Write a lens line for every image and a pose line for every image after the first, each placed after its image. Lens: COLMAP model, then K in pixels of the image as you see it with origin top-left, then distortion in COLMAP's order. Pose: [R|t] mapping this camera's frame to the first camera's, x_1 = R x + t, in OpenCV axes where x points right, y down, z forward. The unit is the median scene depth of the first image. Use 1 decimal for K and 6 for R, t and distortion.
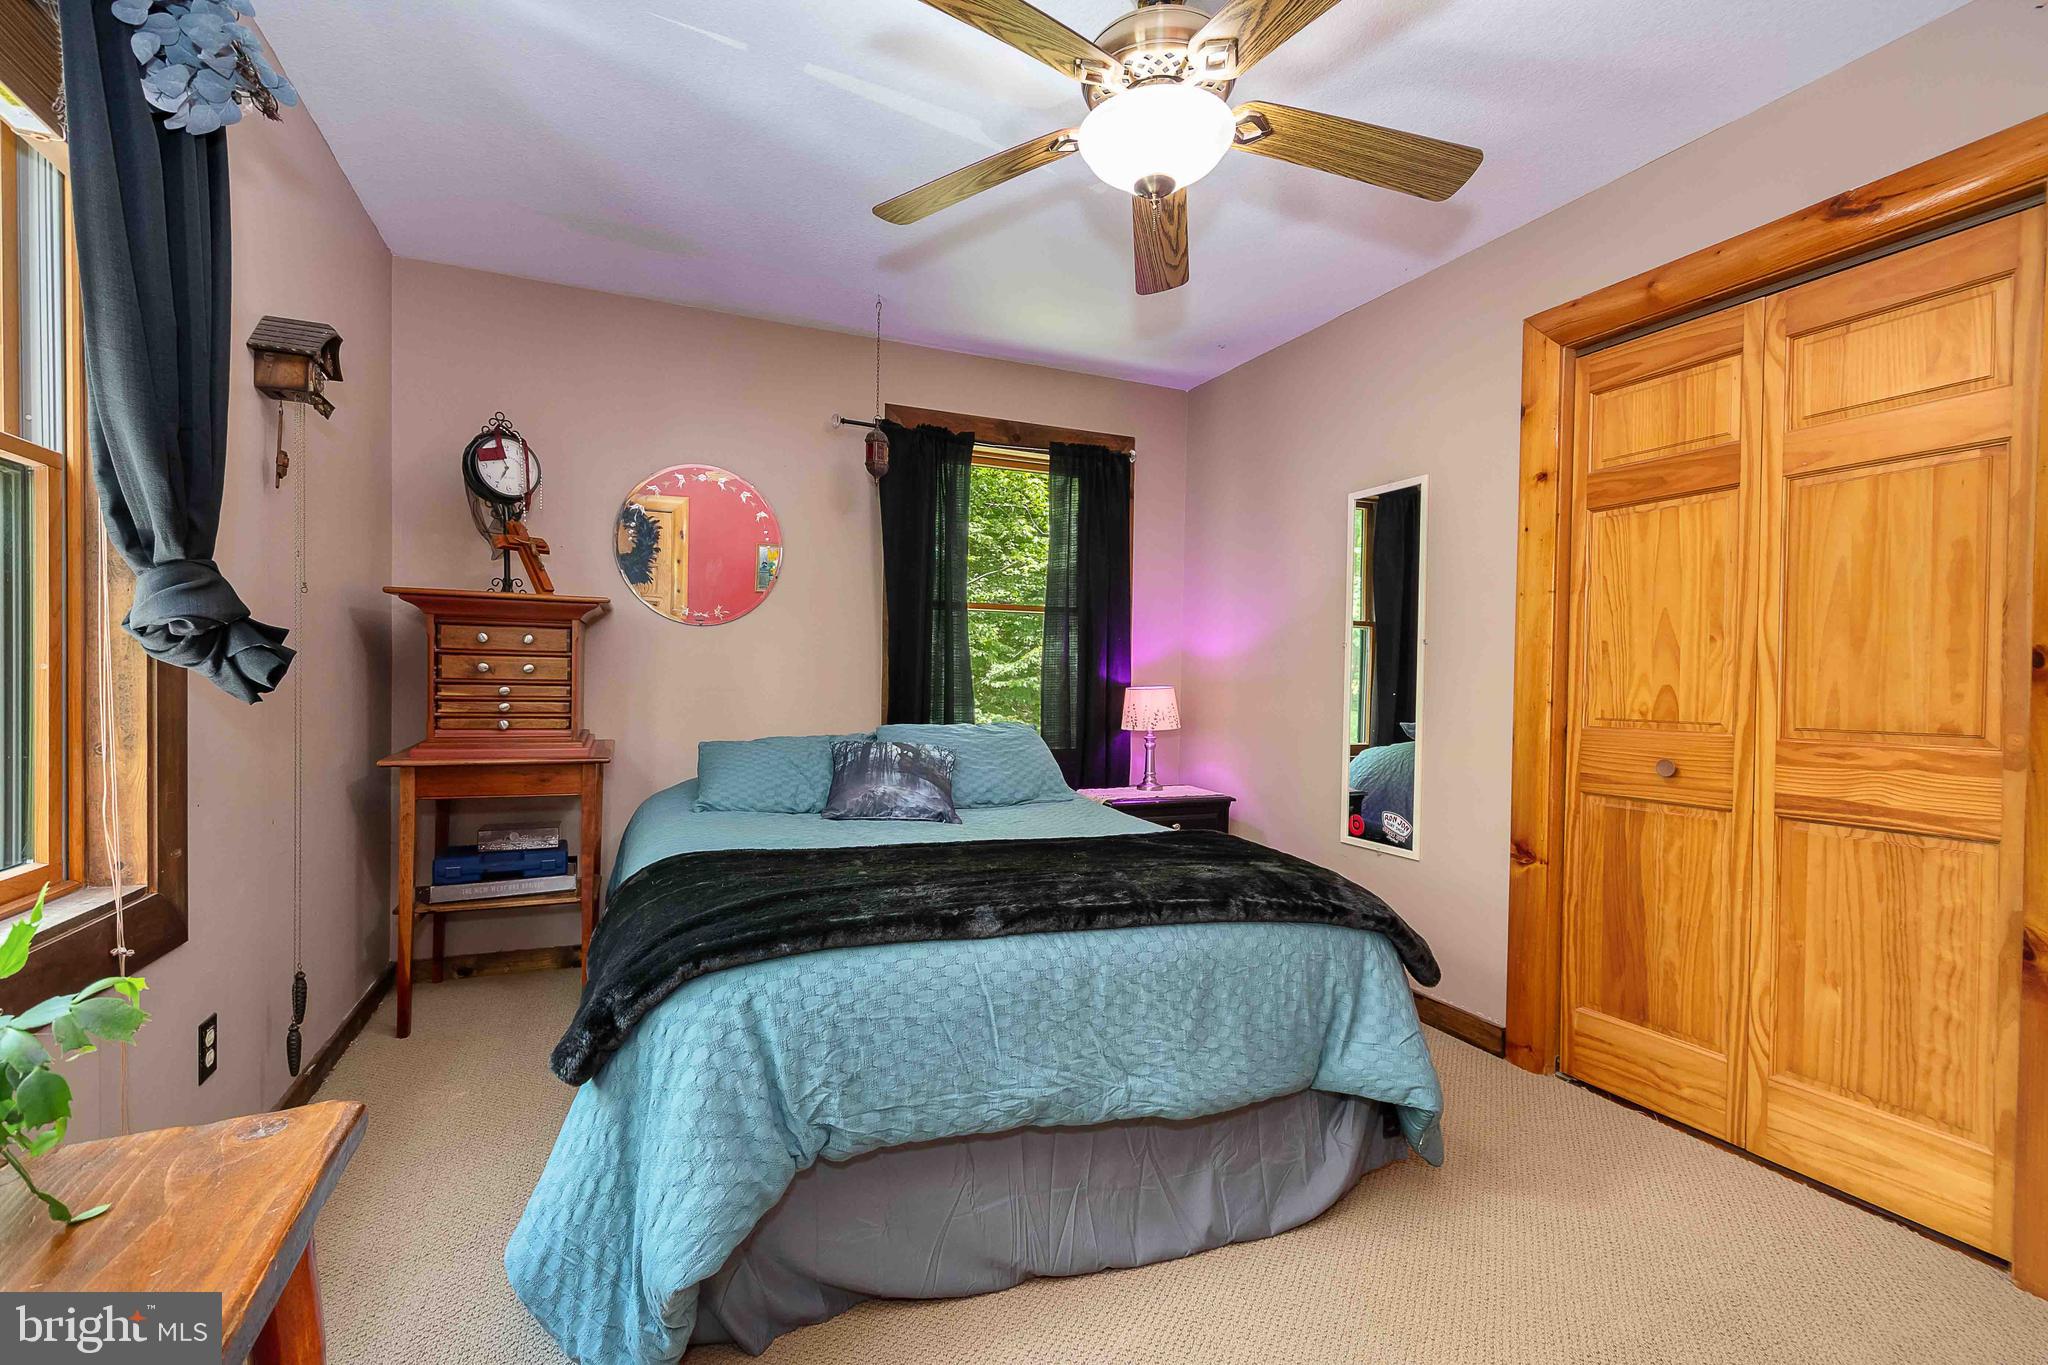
lens RADIAL K [[888.0, 0, 963.7], [0, 888.0, 694.5], [0, 0, 1]] dist [0.009482, -0.004338]
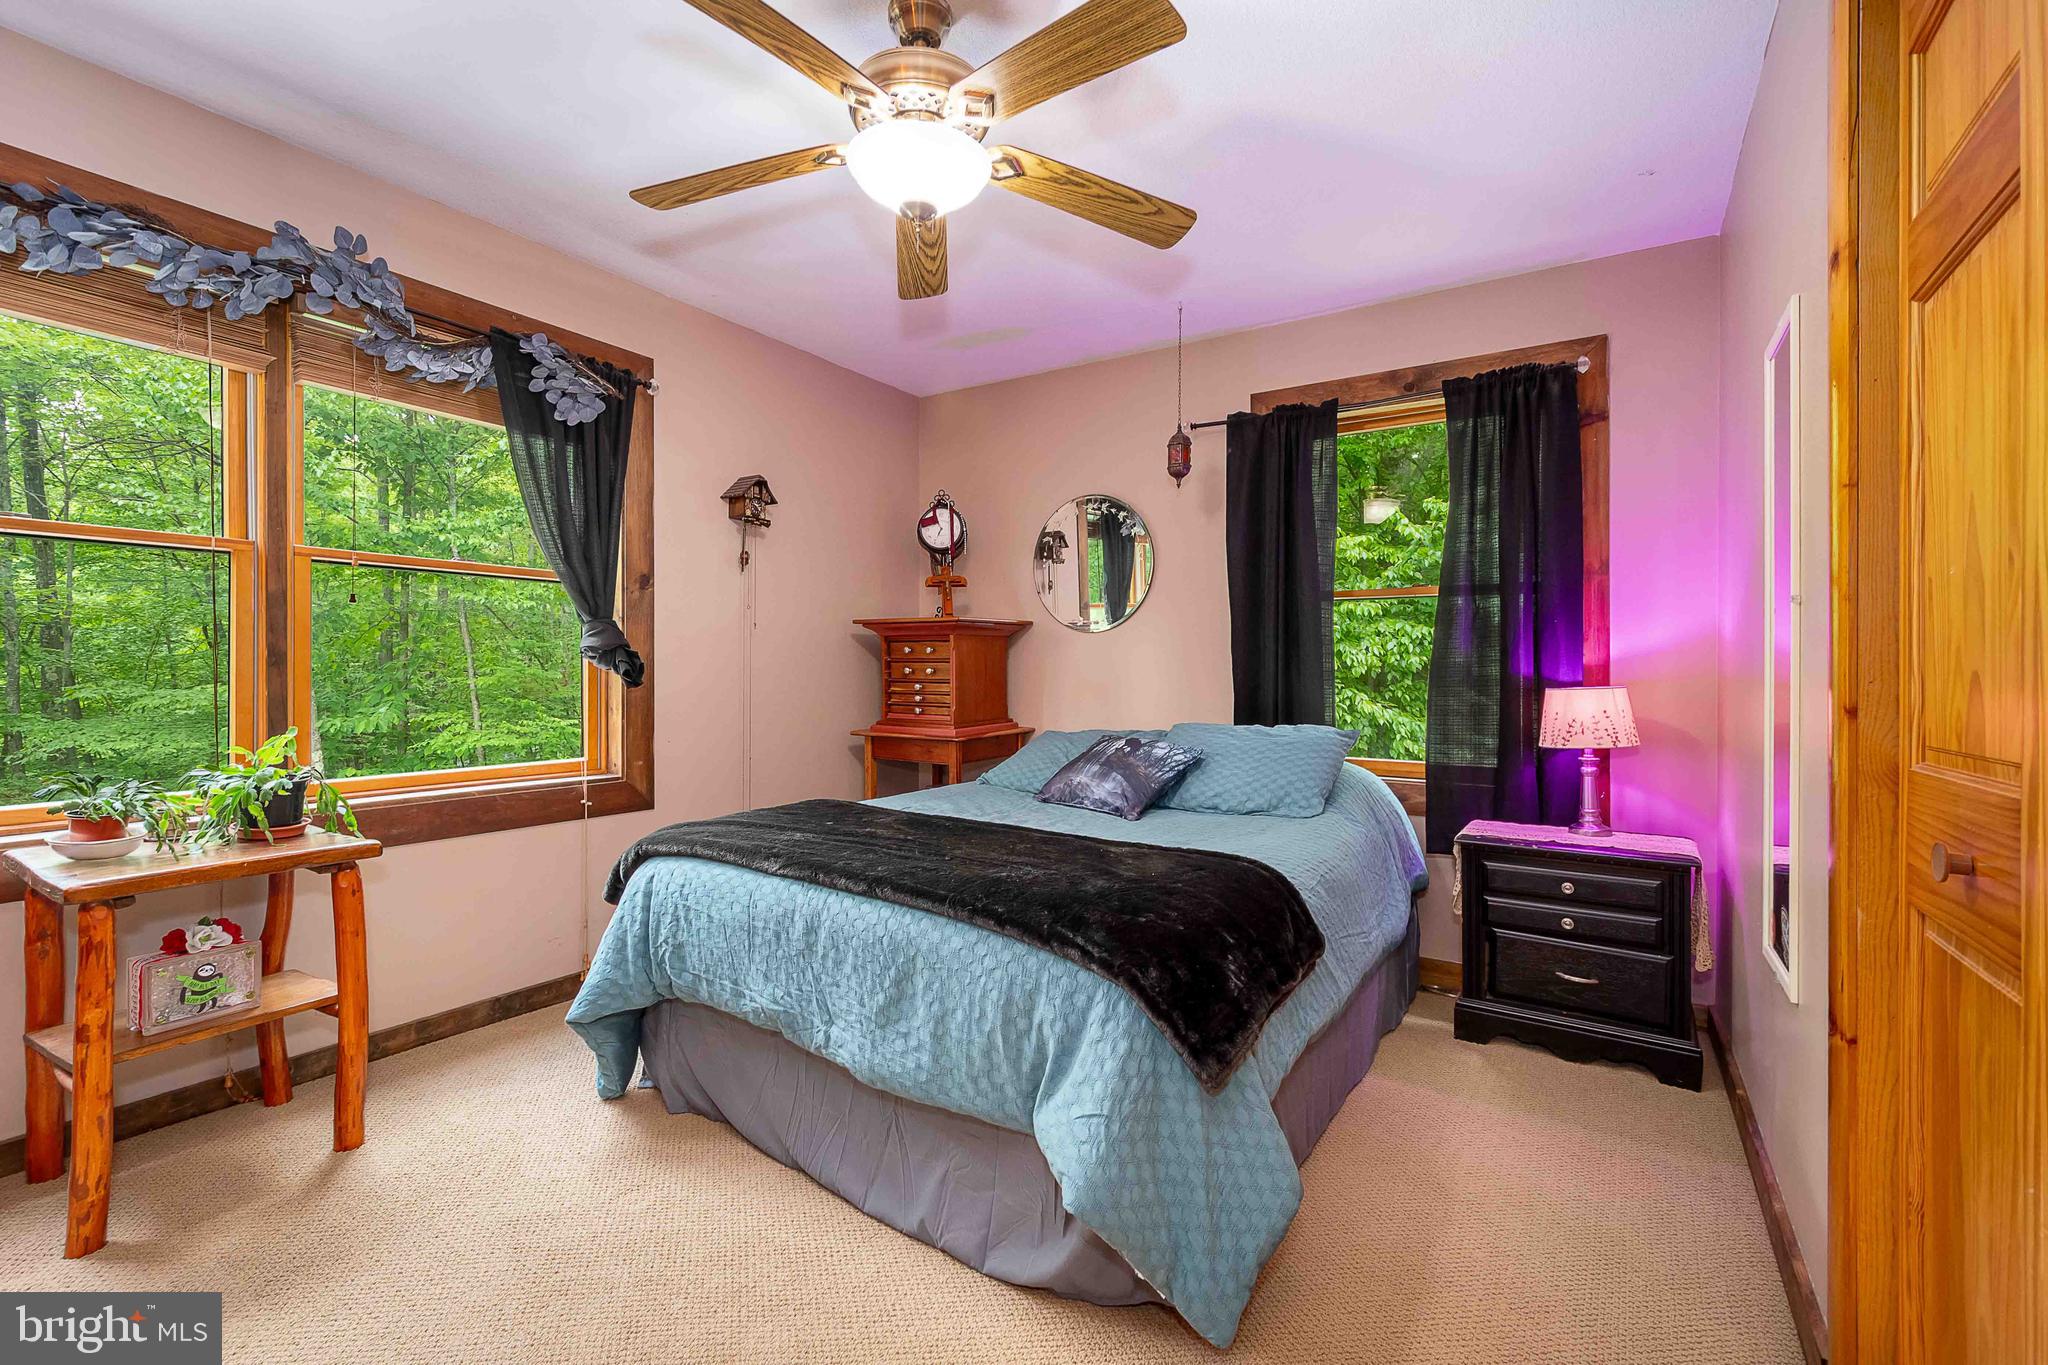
lens RADIAL K [[888.0, 0, 1017.0], [0, 888.0, 672.9], [0, 0, 1]] dist [0.009482, -0.004338]
pose [[0.573175, -0.012638, -0.819335, 0.851792], [-0.013482, 0.999600, -0.024849, 0.007202], [0.819322, 0.025289, 0.572776, 0.366140]]
